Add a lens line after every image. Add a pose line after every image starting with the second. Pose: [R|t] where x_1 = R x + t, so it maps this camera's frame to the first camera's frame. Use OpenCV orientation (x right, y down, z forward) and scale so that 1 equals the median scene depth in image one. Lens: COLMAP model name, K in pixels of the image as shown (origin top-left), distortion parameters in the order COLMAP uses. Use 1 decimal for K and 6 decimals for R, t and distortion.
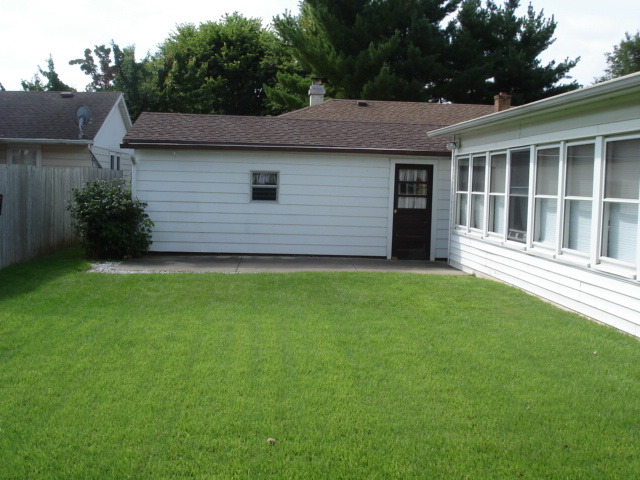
lens RADIAL K [[723.0, 0, 320.6], [0, 723.0, 240.1], [0, 0, 1]] dist [-0.094561, 0.000000]
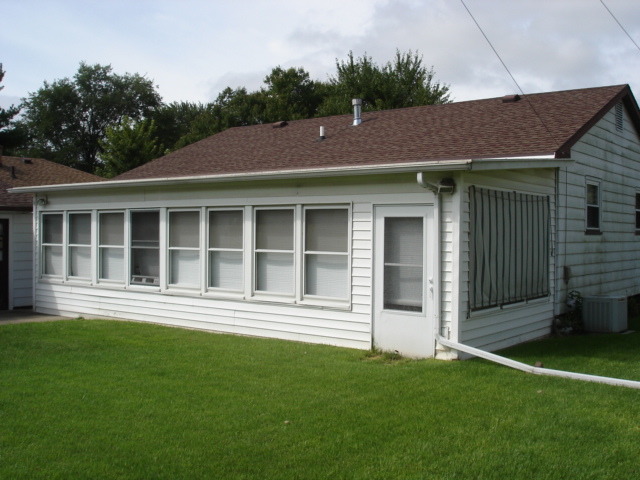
lens RADIAL K [[723.0, 0, 320.3], [0, 723.0, 238.2], [0, 0, 1]] dist [-0.094561, 0.000000]
pose [[0.694708, -0.020389, 0.719002, -0.301913], [0.063155, 0.997467, -0.032736, -0.014597], [-0.716514, 0.068151, 0.694236, -0.052184]]
